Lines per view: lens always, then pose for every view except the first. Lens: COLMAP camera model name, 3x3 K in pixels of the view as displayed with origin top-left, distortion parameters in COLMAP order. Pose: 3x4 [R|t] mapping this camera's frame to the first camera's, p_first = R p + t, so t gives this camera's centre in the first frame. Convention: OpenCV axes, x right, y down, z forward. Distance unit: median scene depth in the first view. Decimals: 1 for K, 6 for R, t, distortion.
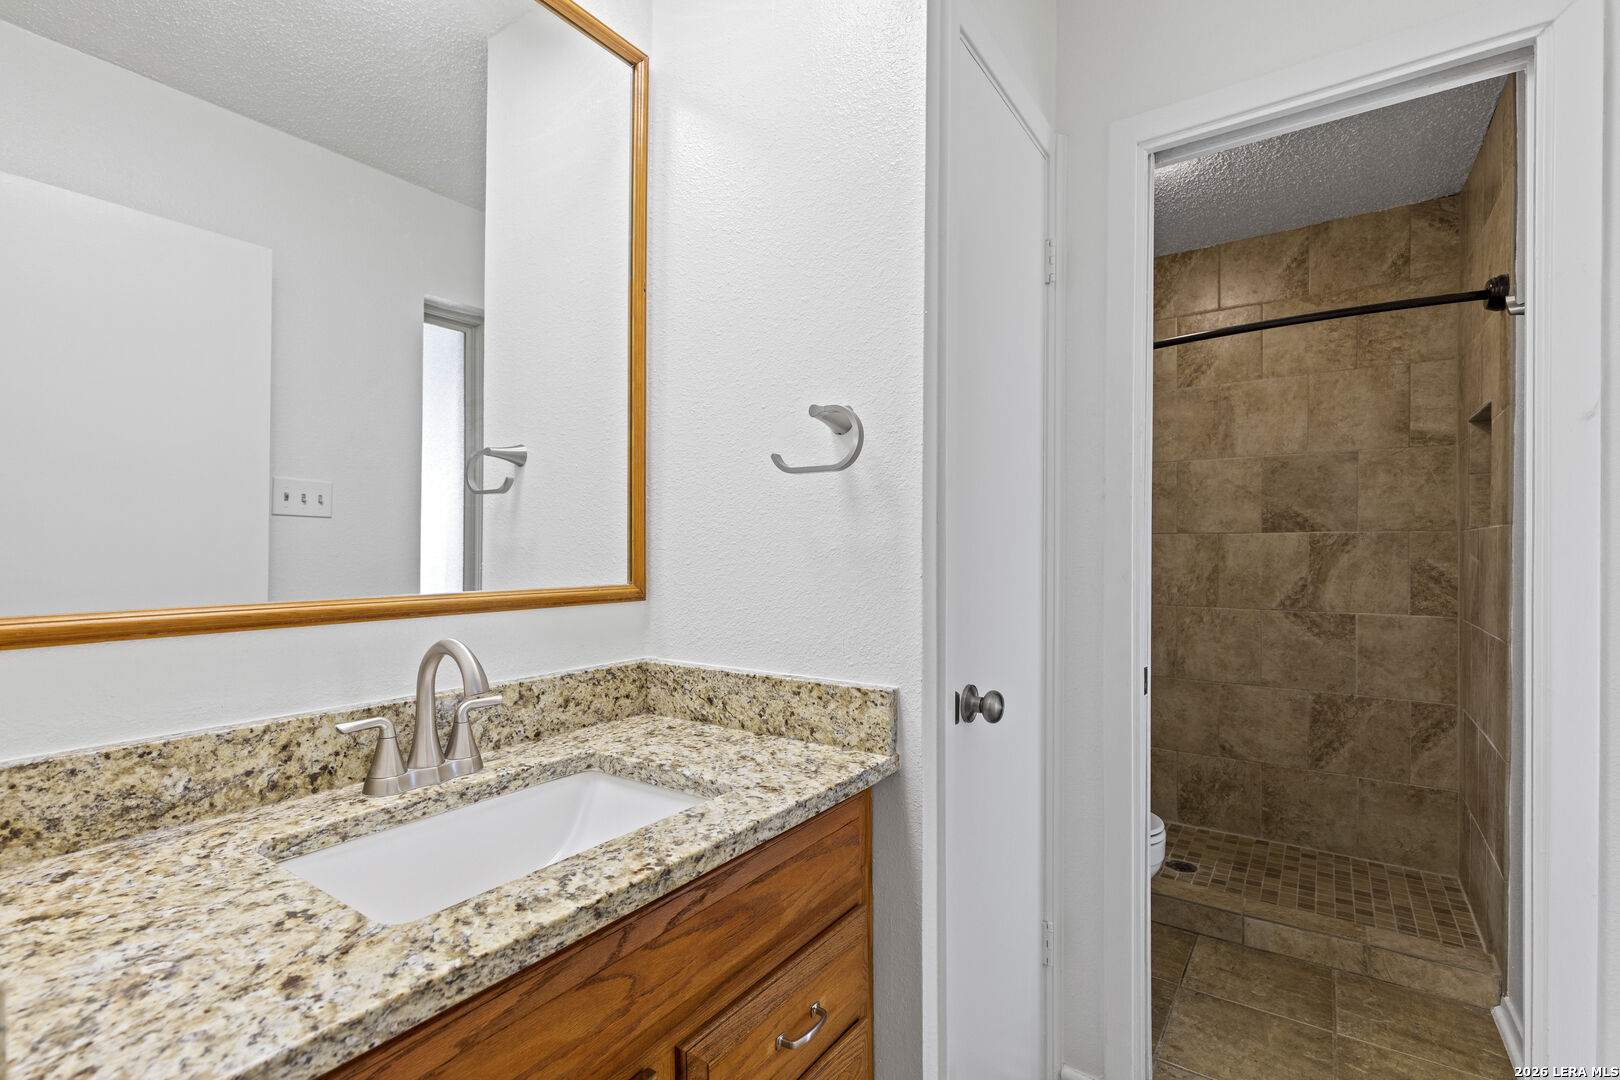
lens RADIAL K [[732.3, 0, 823.3], [0, 732.3, 550.9], [0, 0, 1]] dist [0.010431, -0.001766]
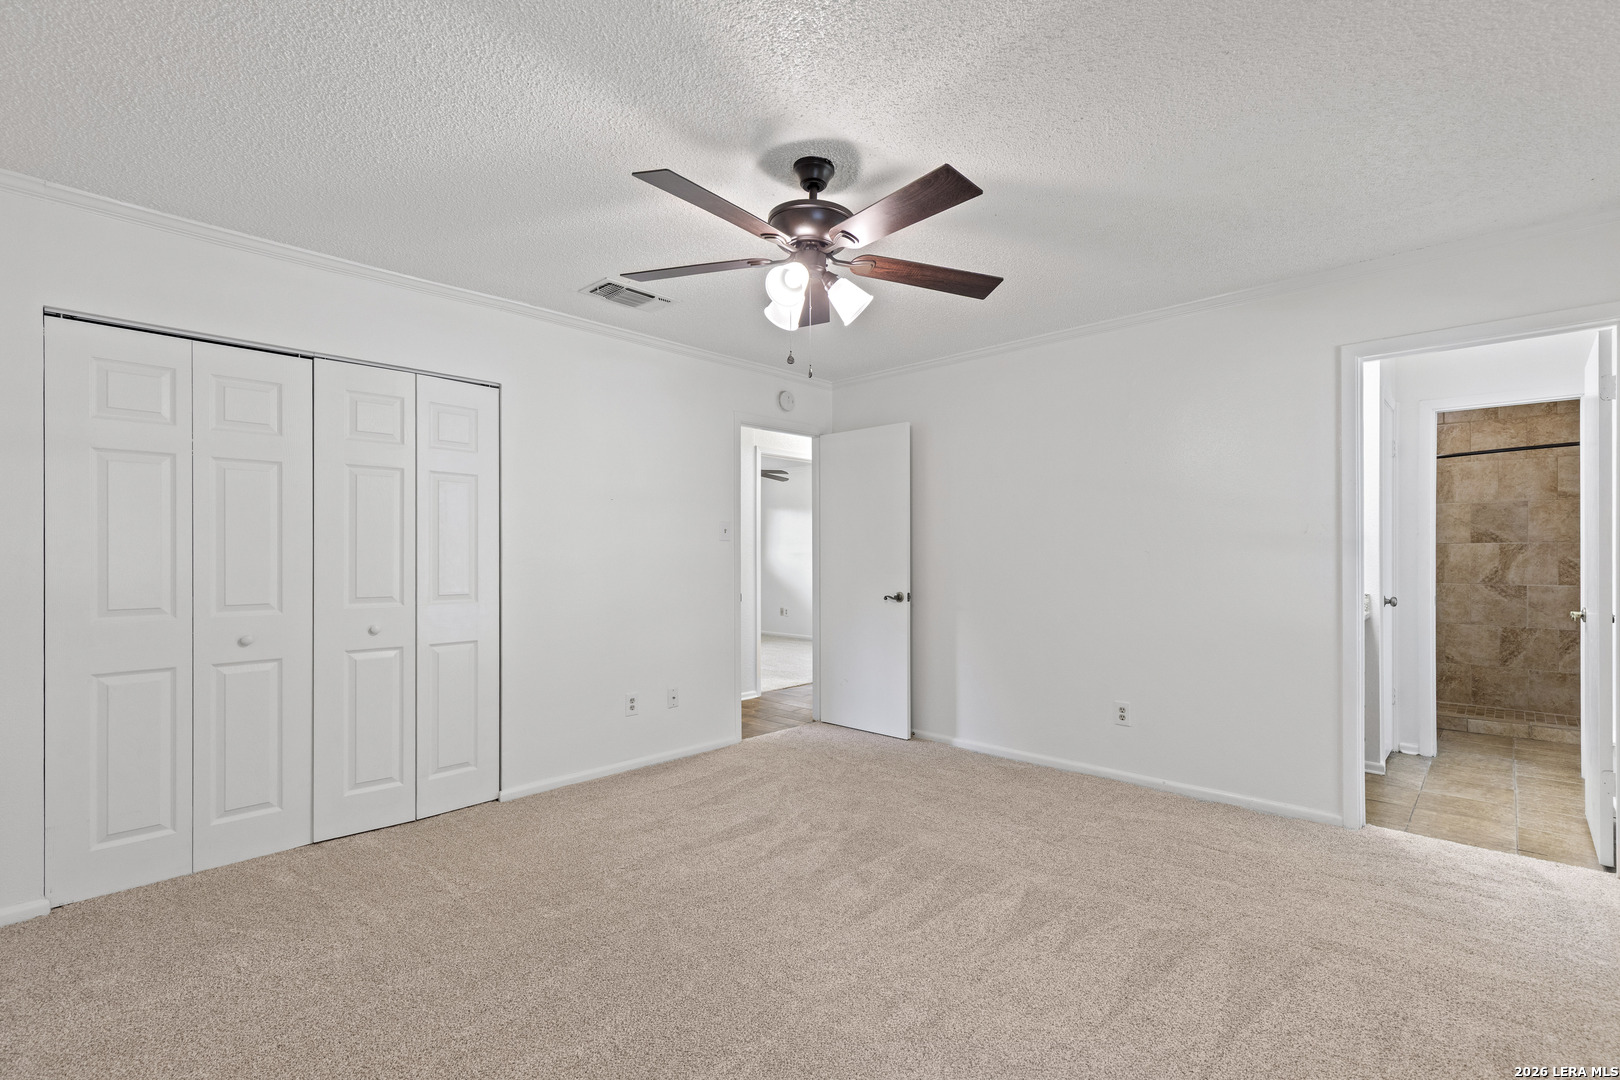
lens RADIAL K [[732.3, 0, 821.7], [0, 732.3, 555.5], [0, 0, 1]] dist [0.010431, -0.001766]
pose [[0.988656, -0.008658, -0.149950, -0.805475], [0.009505, 0.999943, 0.004934, -0.019398], [0.149899, -0.006303, 0.988681, -1.177877]]
